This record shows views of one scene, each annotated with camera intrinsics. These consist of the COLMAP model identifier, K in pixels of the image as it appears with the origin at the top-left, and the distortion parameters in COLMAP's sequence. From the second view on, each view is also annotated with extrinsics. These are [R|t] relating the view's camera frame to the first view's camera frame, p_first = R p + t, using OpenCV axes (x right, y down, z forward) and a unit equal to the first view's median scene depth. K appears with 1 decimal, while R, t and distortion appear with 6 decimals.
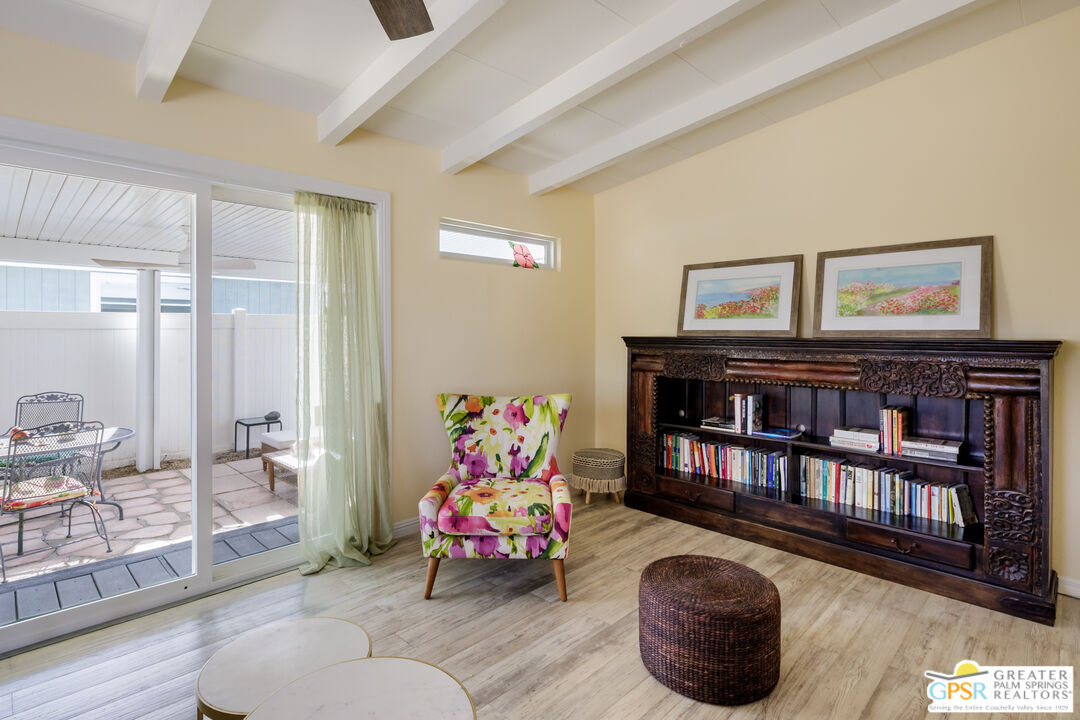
lens RADIAL K [[541.9, 0, 535.1], [0, 541.9, 332.2], [0, 0, 1]] dist [0.002219, 0.000480]
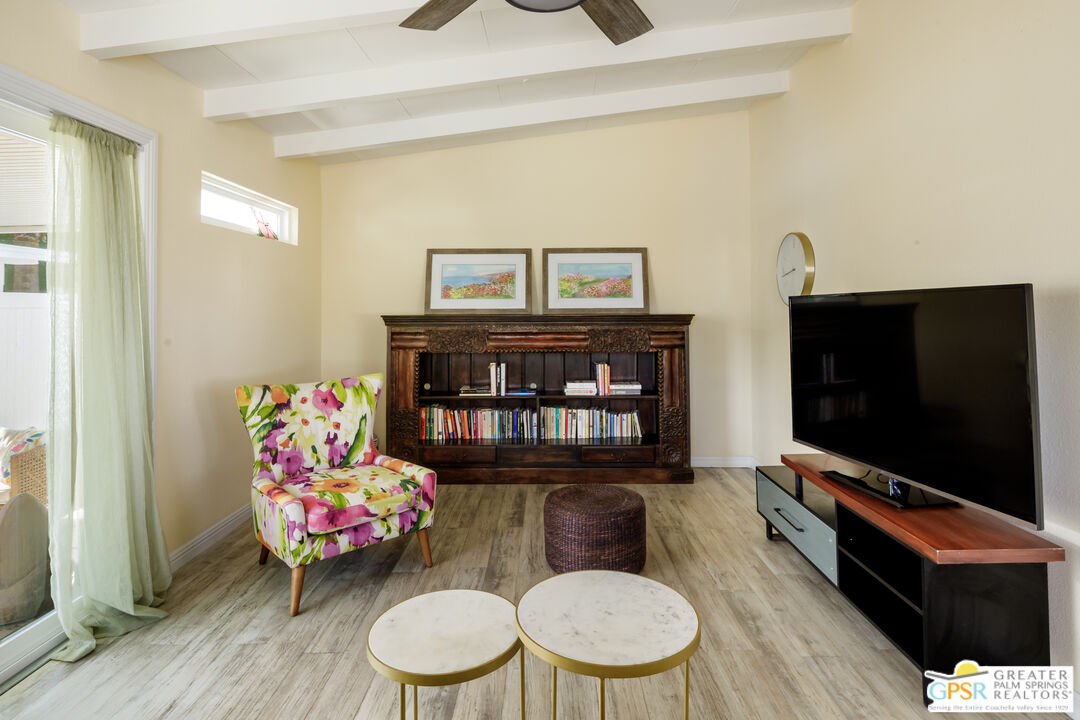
lens RADIAL K [[586.4, 0, 535.9], [0, 586.4, 293.0], [0, 0, 1]] dist [0.001437, -0.000092]
pose [[0.705531, 0.014683, 0.708527, -0.509241], [0.006955, 0.999594, -0.027640, -0.002208], [-0.708645, 0.024429, 0.705142, 0.032068]]
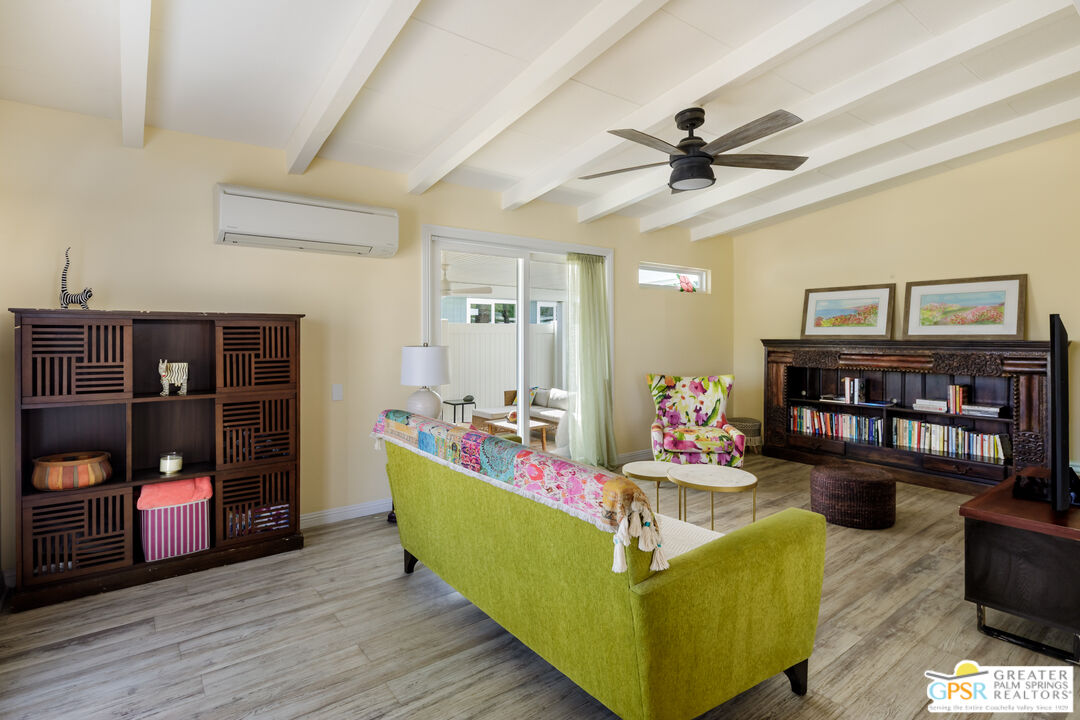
lens RADIAL K [[544.4, 0, 522.1], [0, 544.4, 338.5], [0, 0, 1]] dist [-0.000328, -0.000513]
pose [[0.986891, 0.001608, -0.161378, -0.292104], [-0.001334, 0.999997, 0.001806, 0.005500], [0.161381, -0.001567, 0.986891, -0.678205]]
